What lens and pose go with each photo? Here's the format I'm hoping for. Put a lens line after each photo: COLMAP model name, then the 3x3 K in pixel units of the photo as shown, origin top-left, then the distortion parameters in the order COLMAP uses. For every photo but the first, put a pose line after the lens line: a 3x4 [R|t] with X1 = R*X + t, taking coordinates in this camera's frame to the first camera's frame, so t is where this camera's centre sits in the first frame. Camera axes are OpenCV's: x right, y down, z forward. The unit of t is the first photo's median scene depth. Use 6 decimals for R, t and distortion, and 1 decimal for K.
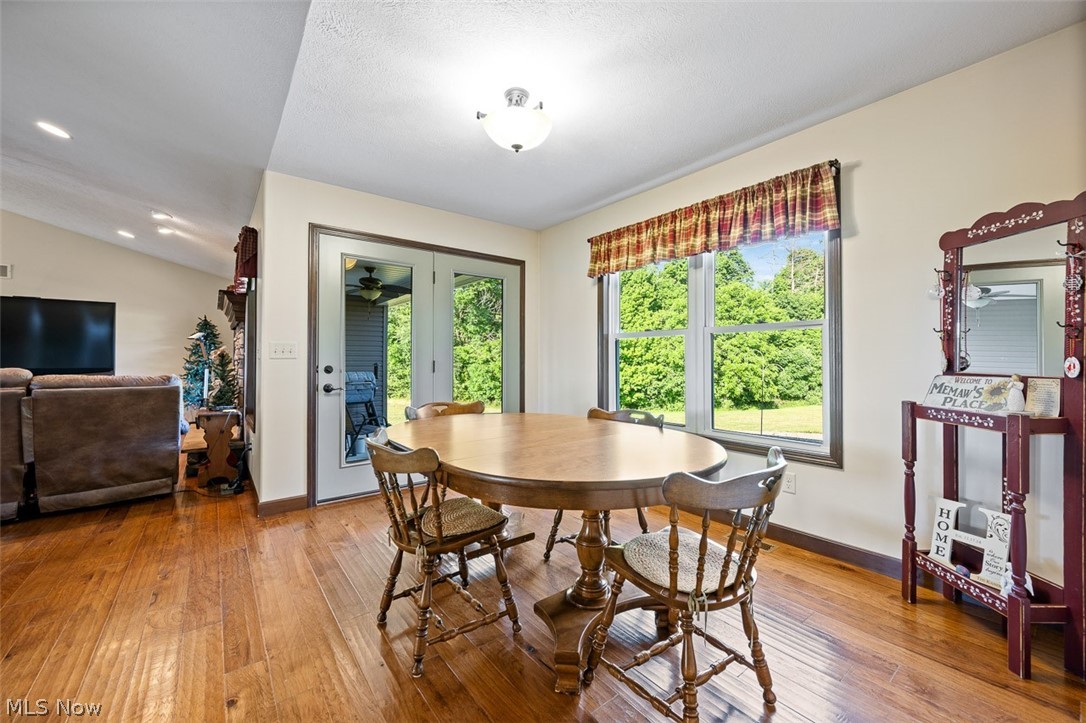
lens RADIAL K [[425.3, 0, 544.9], [0, 425.3, 355.8], [0, 0, 1]] dist [-0.000863, 0.000068]
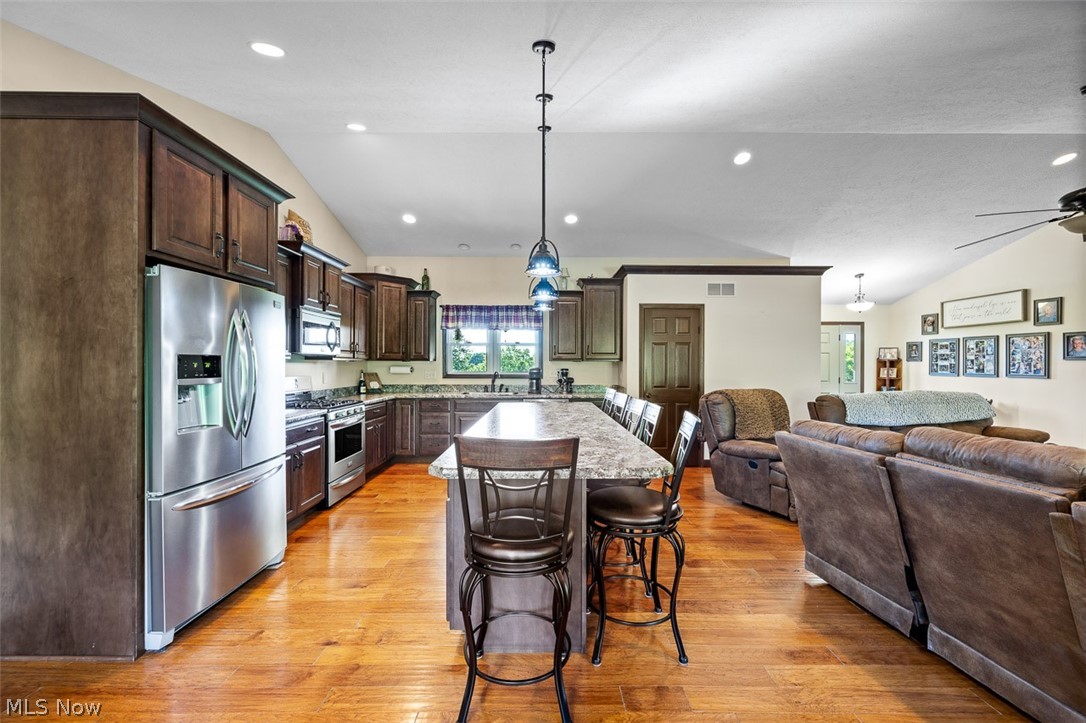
lens RADIAL K [[425.3, 0, 542.6], [0, 425.3, 365.0], [0, 0, 1]] dist [-0.000863, 0.000068]
pose [[-0.616926, -0.001254, -0.787020, -0.409561], [0.004590, 0.999976, -0.005192, -0.060176], [0.787008, -0.006815, -0.616905, 0.714237]]
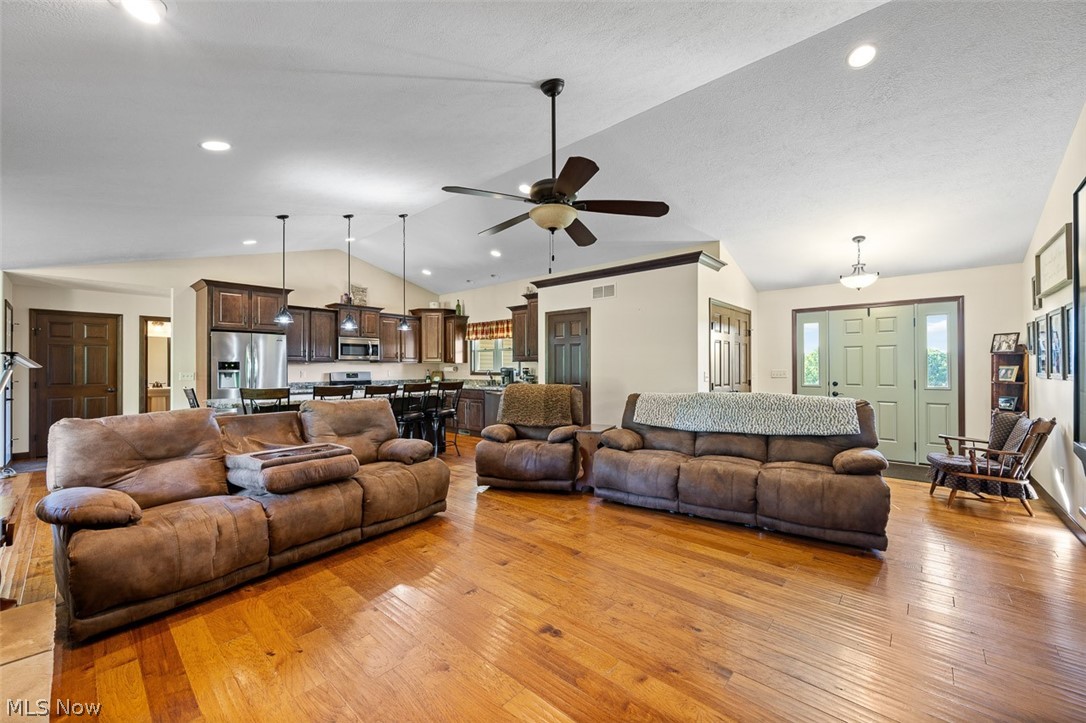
lens RADIAL K [[425.3, 0, 542.2], [0, 425.3, 363.7], [0, 0, 1]] dist [-0.000863, 0.000068]
pose [[-0.984483, 0.001151, -0.175477, -1.623887], [0.004368, 0.999829, -0.017948, -0.033739], [0.175426, -0.018436, -0.984320, 1.947821]]
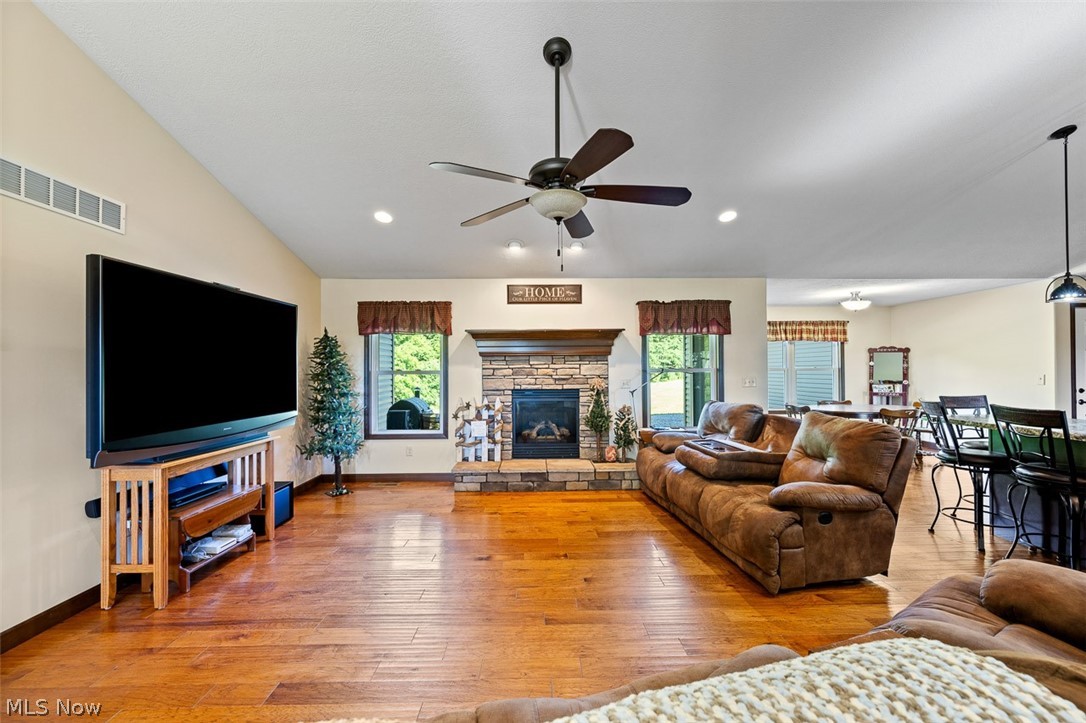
lens RADIAL K [[425.3, 0, 546.3], [0, 425.3, 365.3], [0, 0, 1]] dist [-0.000863, 0.000068]
pose [[0.597150, 0.003577, 0.802122, -2.424249], [-0.001149, 0.999993, -0.003604, -0.067741], [-0.802129, 0.001231, 0.597150, 0.641297]]
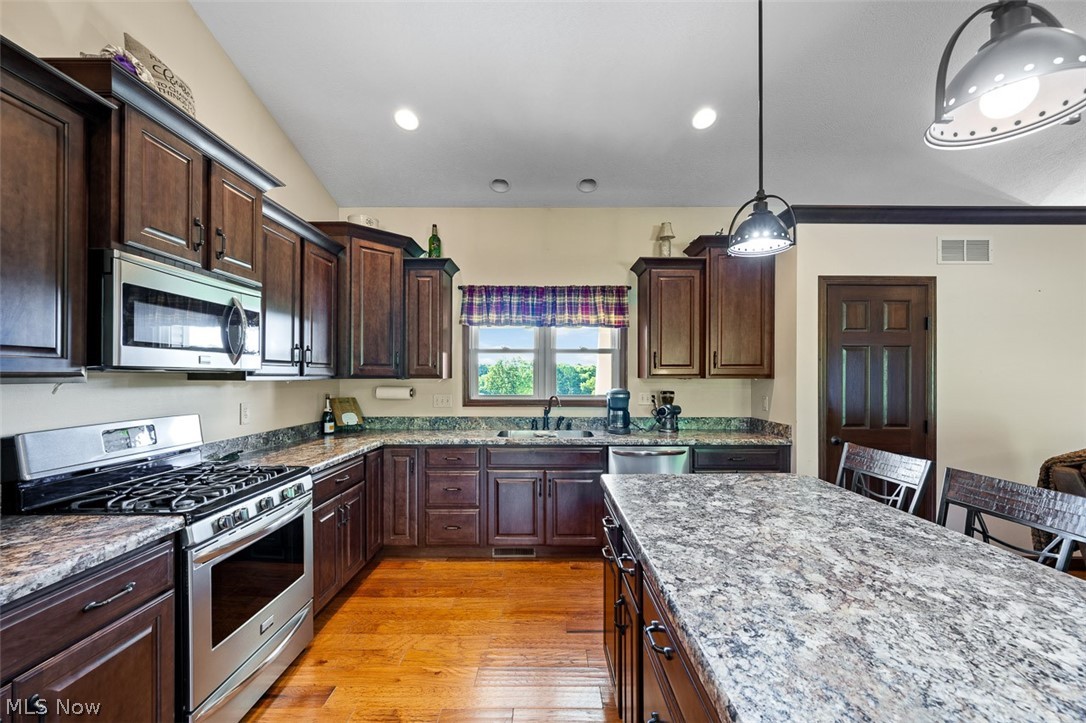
lens RADIAL K [[425.3, 0, 541.9], [0, 425.3, 376.1], [0, 0, 1]] dist [-0.000863, 0.000068]
pose [[-0.622734, -0.000727, -0.782433, -0.861363], [0.006130, 0.999964, -0.005809, -0.087681], [0.782410, -0.008414, -0.622707, 0.075385]]
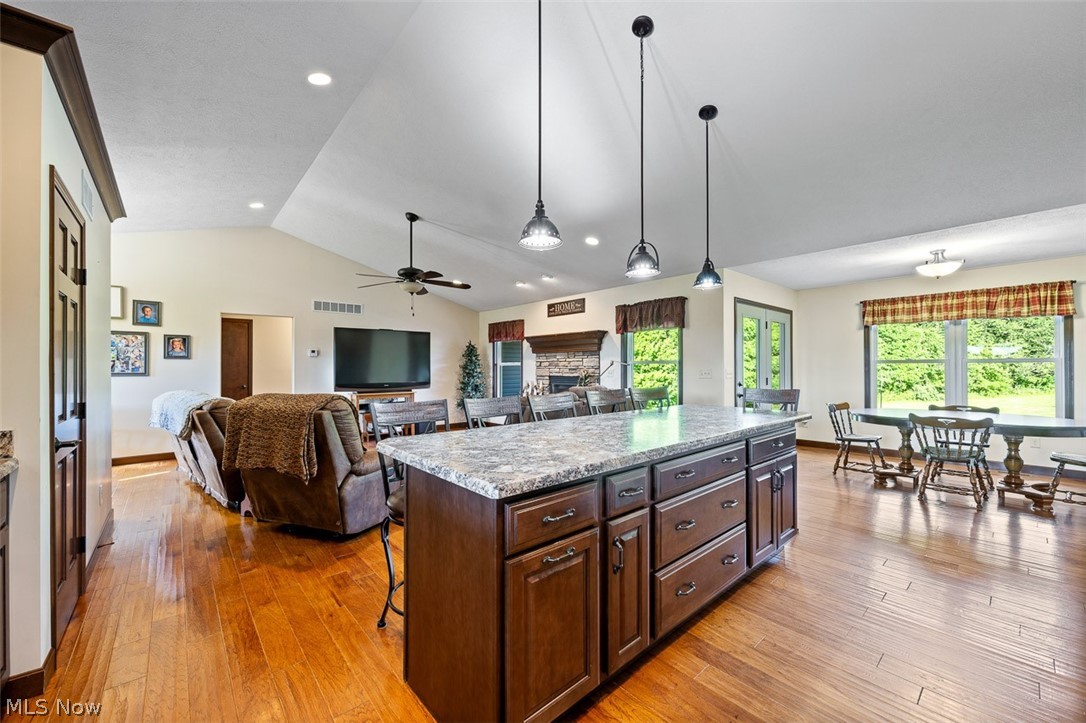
lens RADIAL K [[425.3, 0, 544.9], [0, 425.3, 365.4], [0, 0, 1]] dist [-0.000863, 0.000068]
pose [[0.998363, -0.003860, 0.057062, -1.380119], [0.003490, 0.999972, 0.006586, -0.055721], [-0.057085, -0.006376, 0.998349, -0.622576]]
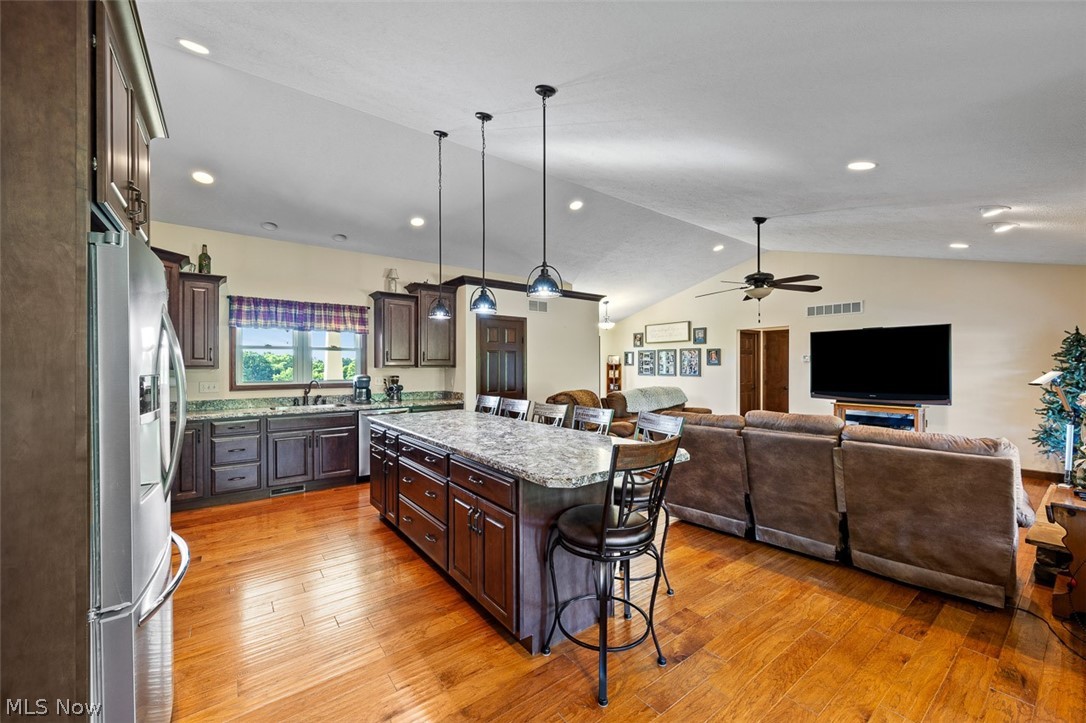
lens RADIAL K [[425.3, 0, 544.2], [0, 425.3, 365.1], [0, 0, 1]] dist [-0.000863, 0.000068]
pose [[-0.015073, -0.001838, -0.999885, -0.186304], [0.012029, 0.999926, -0.002020, -0.086396], [0.999814, -0.012058, -0.015050, 0.284647]]
